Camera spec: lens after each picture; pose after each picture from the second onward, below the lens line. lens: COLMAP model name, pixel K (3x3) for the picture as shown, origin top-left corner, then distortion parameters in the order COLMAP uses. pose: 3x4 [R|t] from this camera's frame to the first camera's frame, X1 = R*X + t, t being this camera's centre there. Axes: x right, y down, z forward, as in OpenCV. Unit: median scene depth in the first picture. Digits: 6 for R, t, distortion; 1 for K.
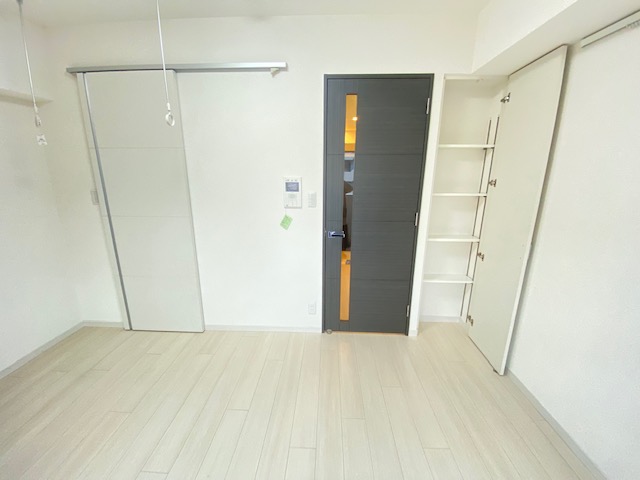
lens RADIAL K [[262.4, 0, 320.0], [0, 262.4, 240.0], [0, 0, 1]] dist [0.000799, -0.011683]
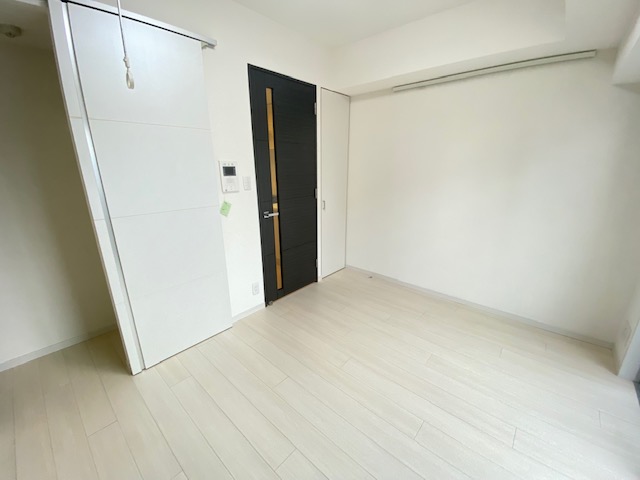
lens RADIAL K [[262.4, 0, 320.0], [0, 262.4, 240.0], [0, 0, 1]] dist [0.000799, -0.011683]
pose [[0.624375, -0.222344, 0.748812, -0.673476], [0.197025, 0.972465, 0.124470, -0.006690], [-0.755868, 0.069819, 0.650990, 0.120175]]
